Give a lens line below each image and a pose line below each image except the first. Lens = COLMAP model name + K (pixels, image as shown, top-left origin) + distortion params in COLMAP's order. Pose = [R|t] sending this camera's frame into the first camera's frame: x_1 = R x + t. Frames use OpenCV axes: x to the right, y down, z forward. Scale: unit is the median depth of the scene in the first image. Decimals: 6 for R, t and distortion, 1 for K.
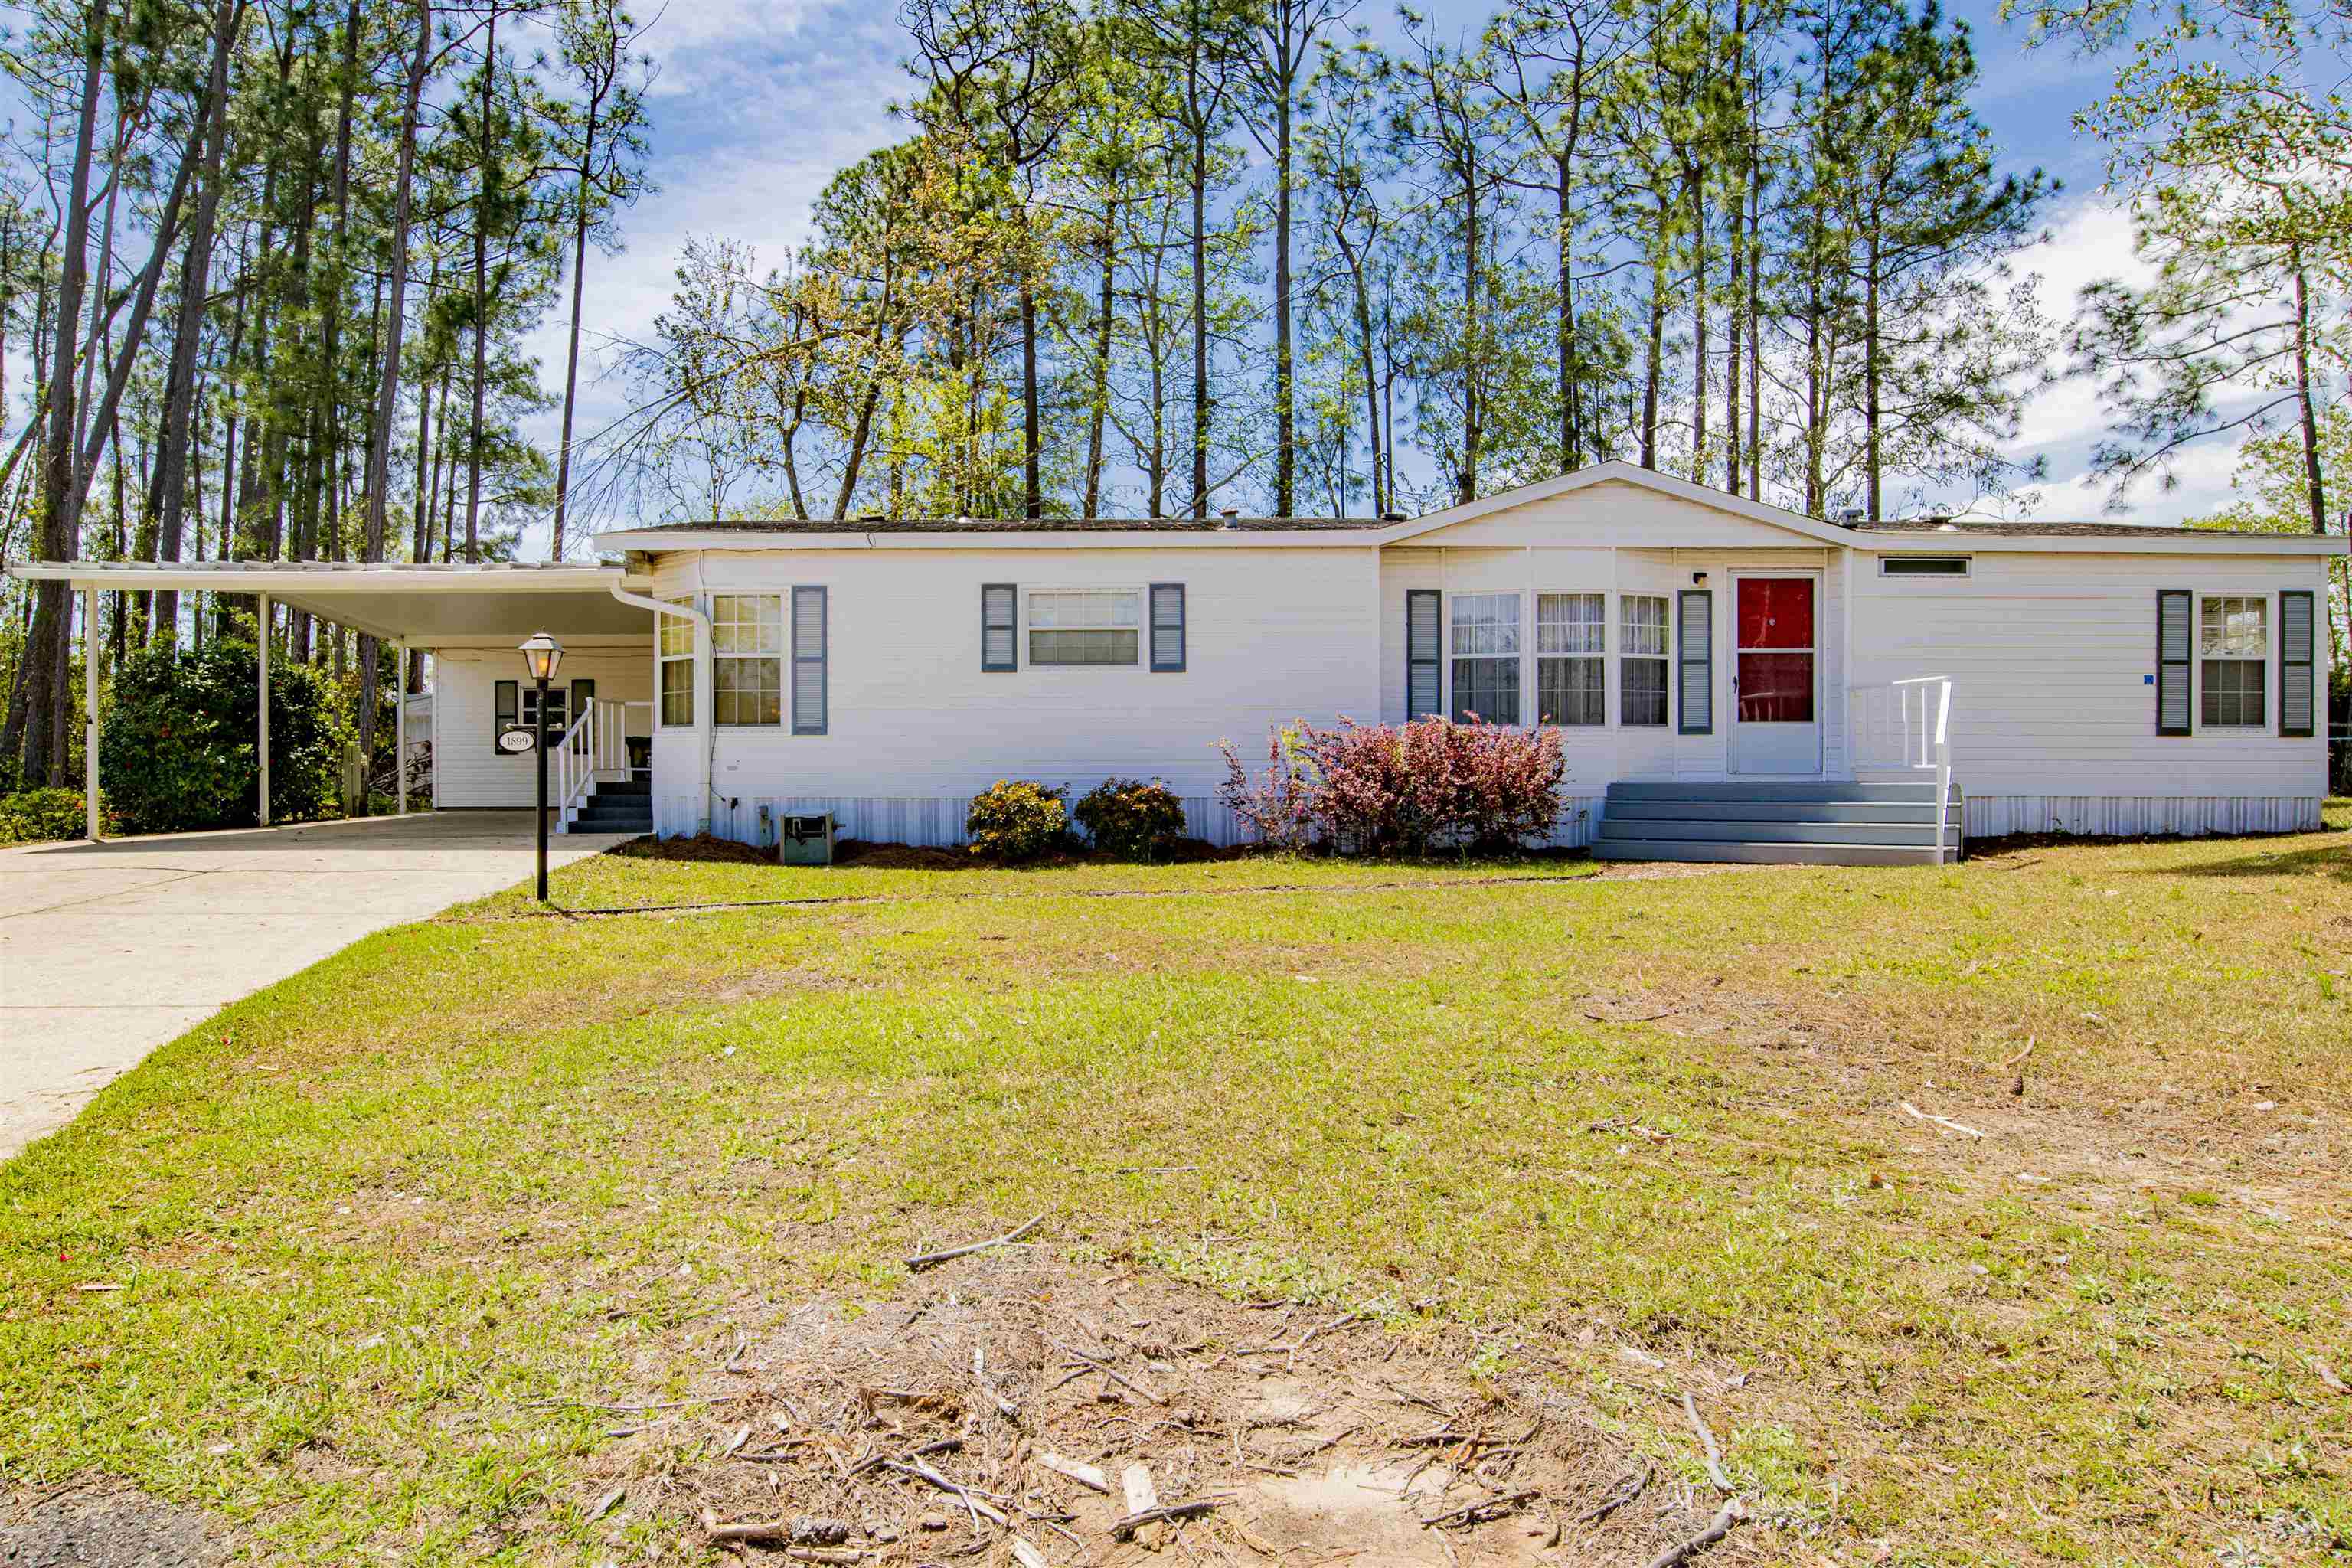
lens RADIAL K [[1435.3, 0, 1091.1], [0, 1435.3, 769.5], [0, 0, 1]] dist [-0.017694, 0.005598]
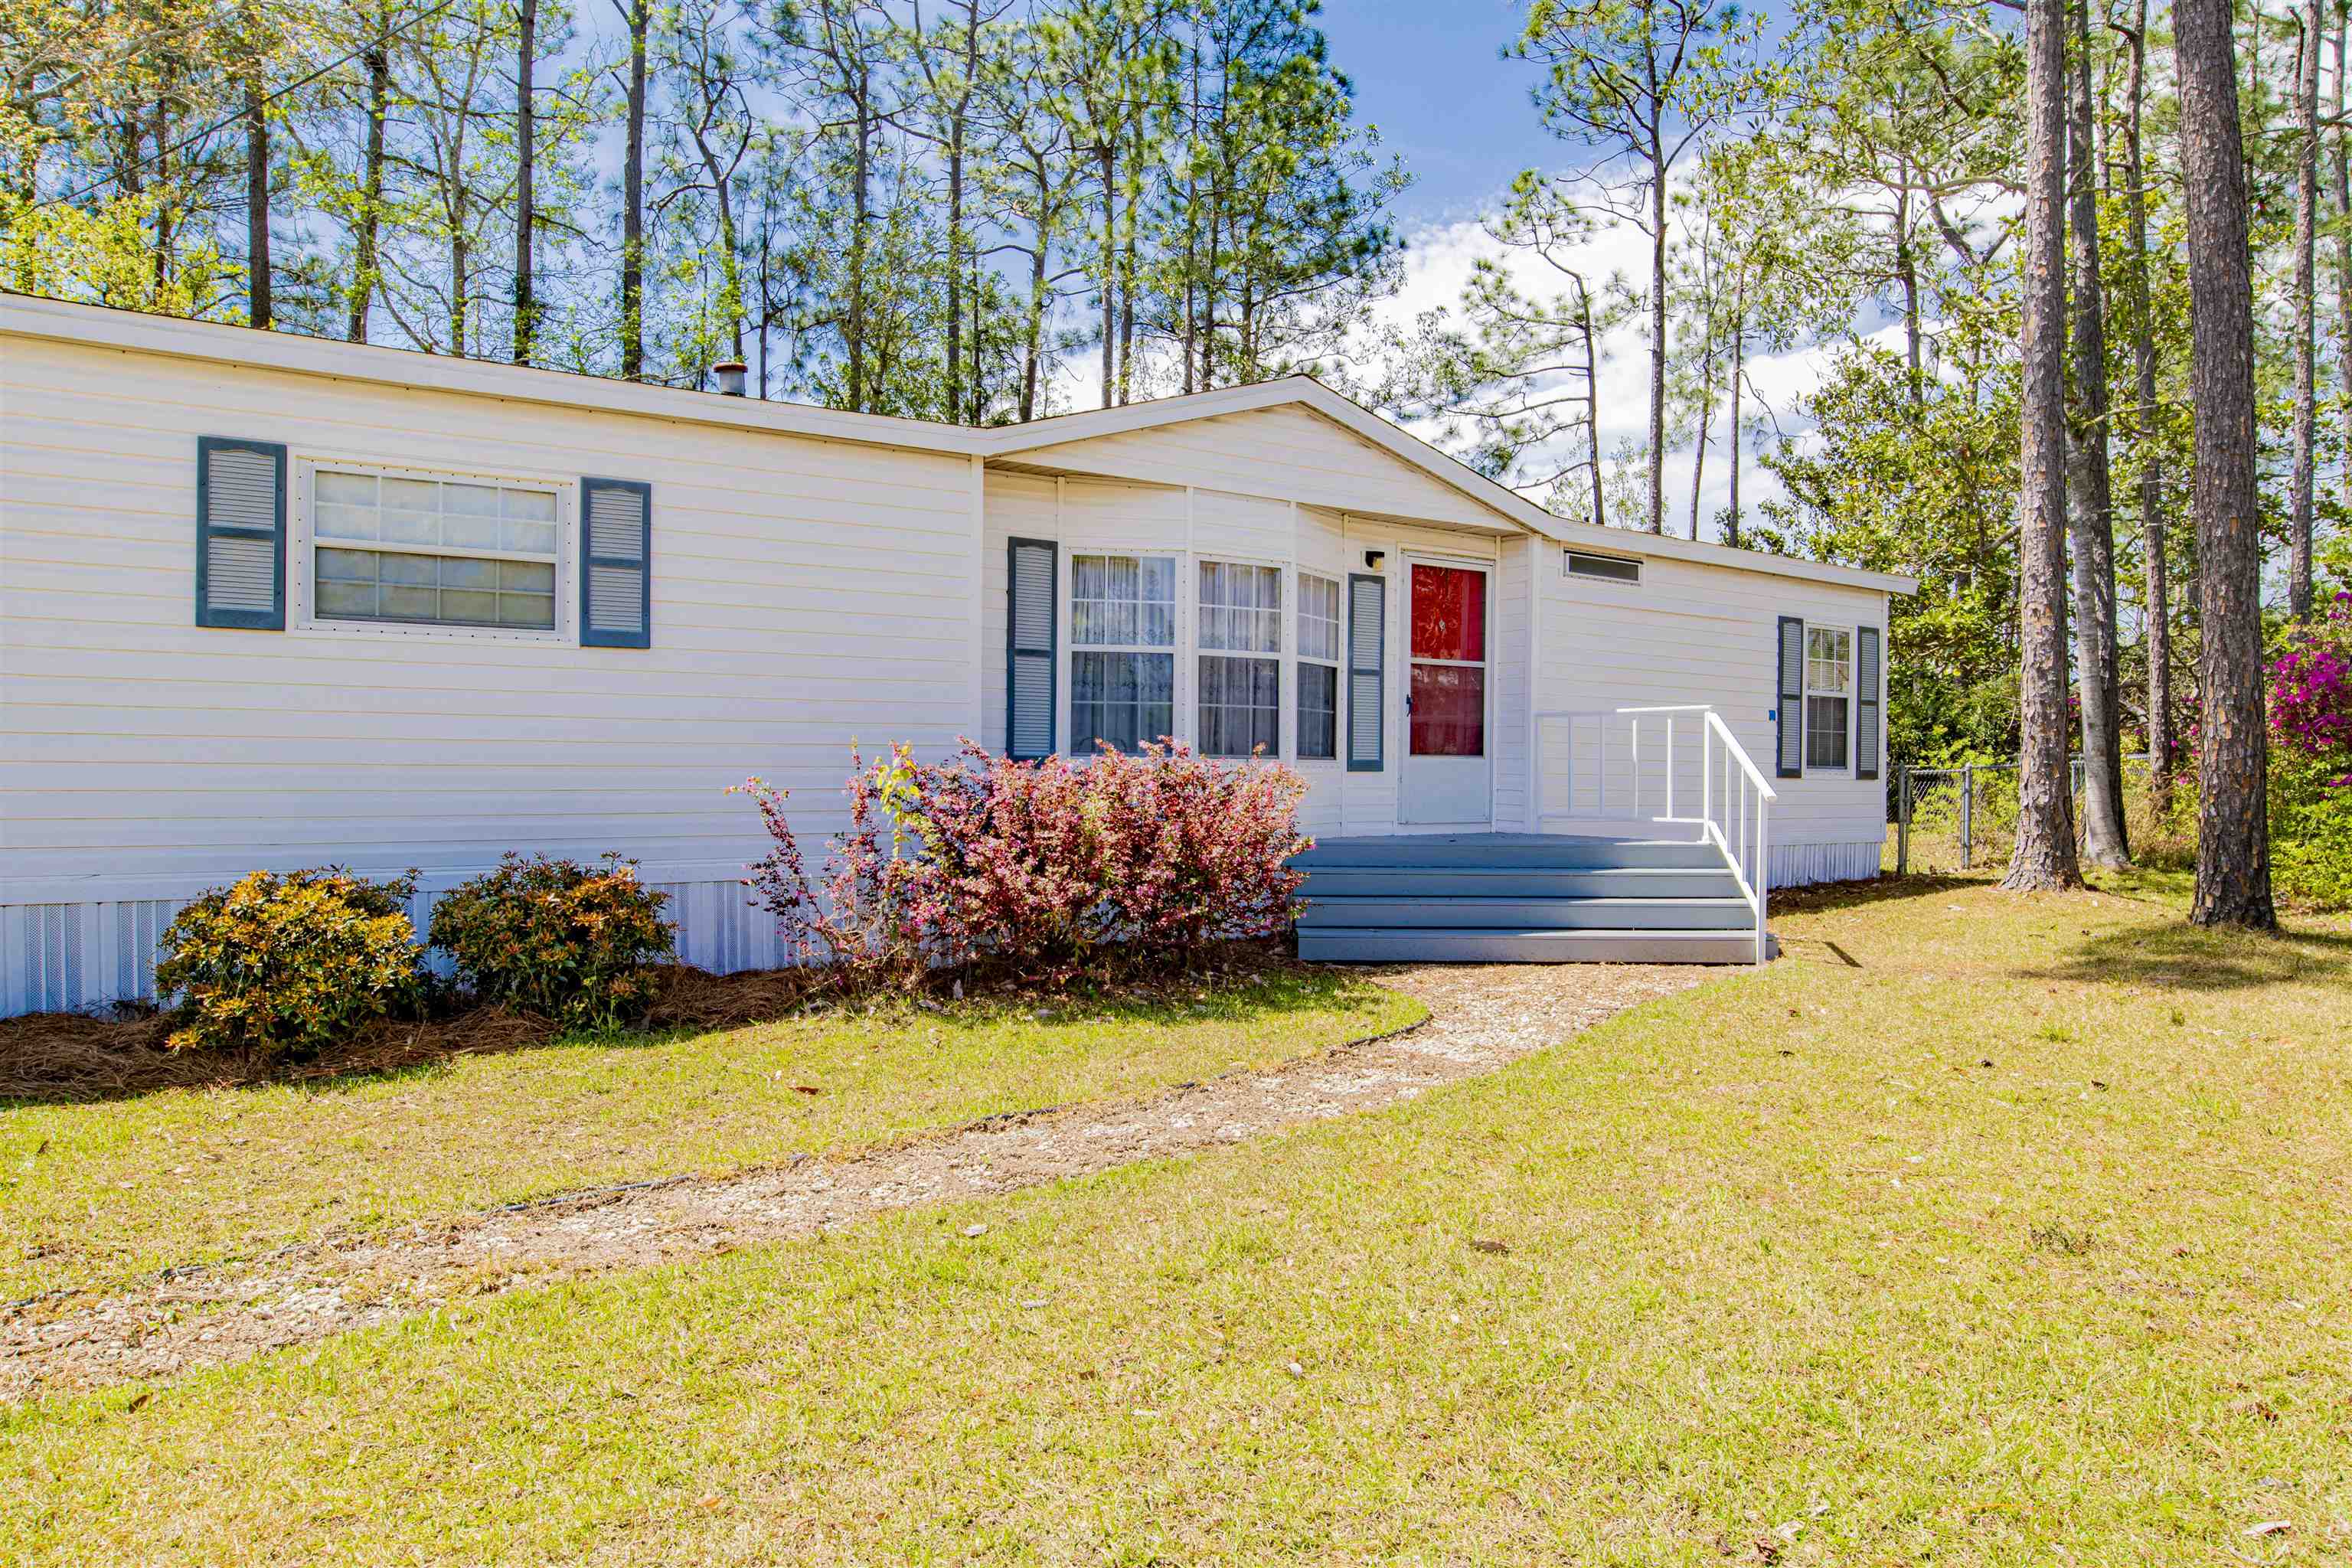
lens RADIAL K [[1414.7, 0, 1171.4], [0, 1414.7, 776.0], [0, 0, 1]] dist [-0.035450, 0.005299]
pose [[0.850723, 0.006735, 0.525571, -0.043585], [-0.007004, 0.999974, -0.001477, -0.021007], [-0.525568, -0.002425, 0.850748, 0.446655]]
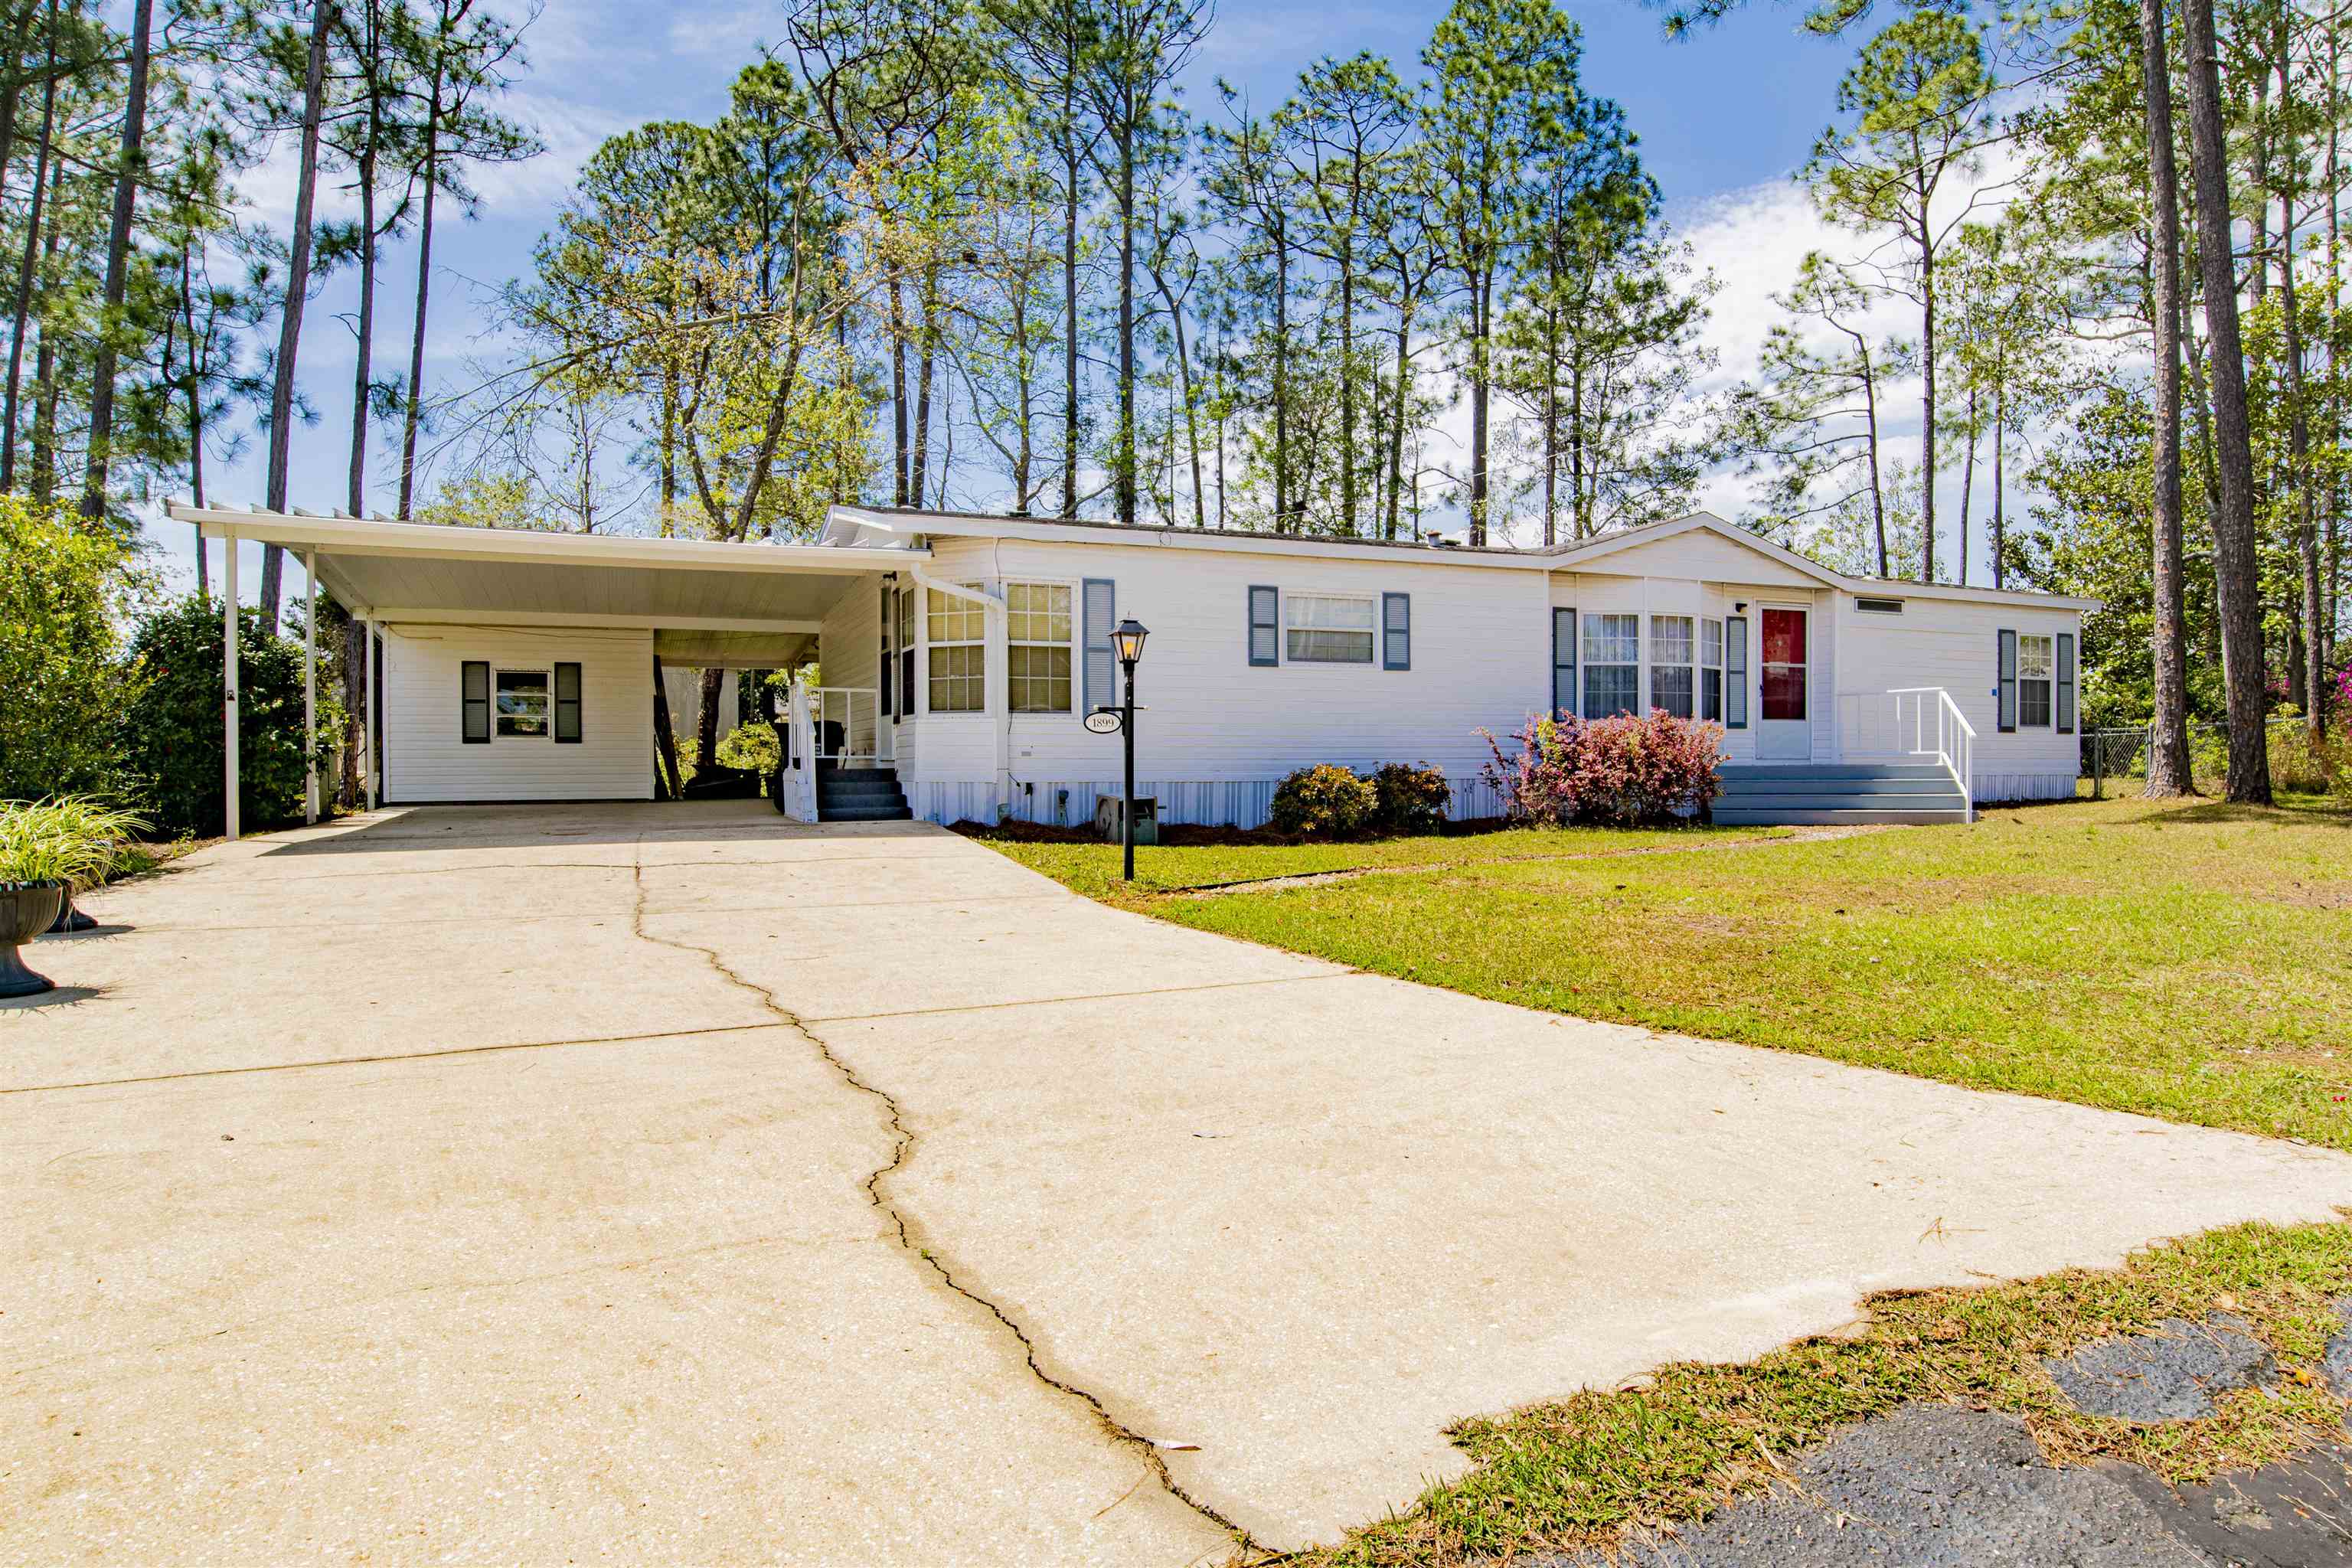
lens RADIAL K [[1378.8, 0, 1218.3], [0, 1378.8, 757.0], [0, 0, 1]] dist [-0.022336, 0.001821]
pose [[0.923068, 0.000293, 0.384637, -0.493696], [0.002770, 0.999969, -0.007410, 0.008931], [-0.384627, 0.007906, 0.923038, 0.040745]]
